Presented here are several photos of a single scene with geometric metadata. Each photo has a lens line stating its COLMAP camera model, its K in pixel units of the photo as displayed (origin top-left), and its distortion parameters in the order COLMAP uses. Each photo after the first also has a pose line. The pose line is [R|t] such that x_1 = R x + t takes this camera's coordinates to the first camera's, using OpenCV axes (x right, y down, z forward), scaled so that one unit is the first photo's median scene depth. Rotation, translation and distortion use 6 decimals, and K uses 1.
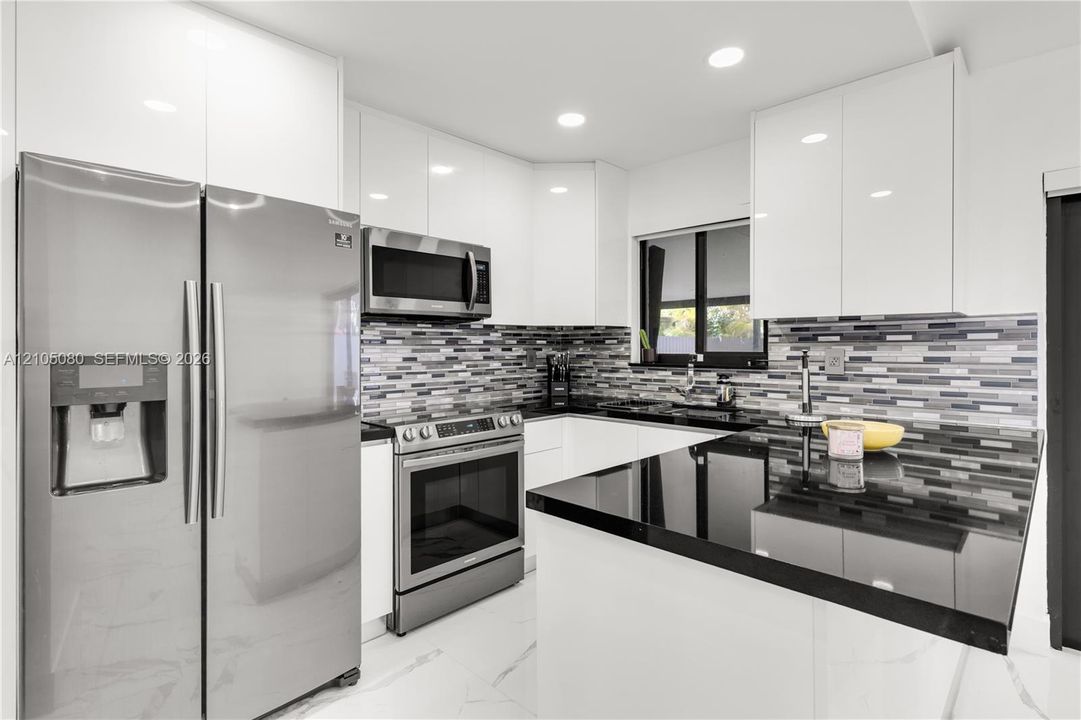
lens RADIAL K [[509.5, 0, 544.2], [0, 509.5, 353.1], [0, 0, 1]] dist [0.000782, -0.000809]
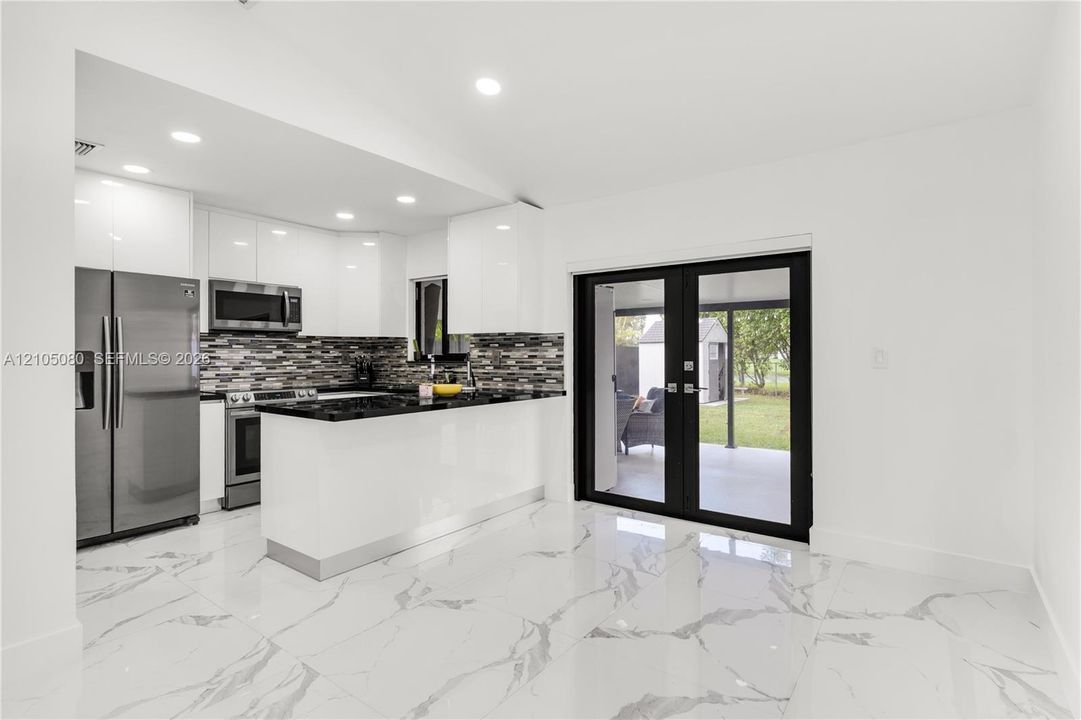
lens RADIAL K [[509.5, 0, 534.8], [0, 509.5, 360.0], [0, 0, 1]] dist [0.000782, -0.000809]
pose [[0.991829, 0.000612, 0.127576, 0.422020], [-0.000323, 0.999997, -0.002282, 0.023526], [-0.127577, 0.002222, 0.991826, -0.696164]]
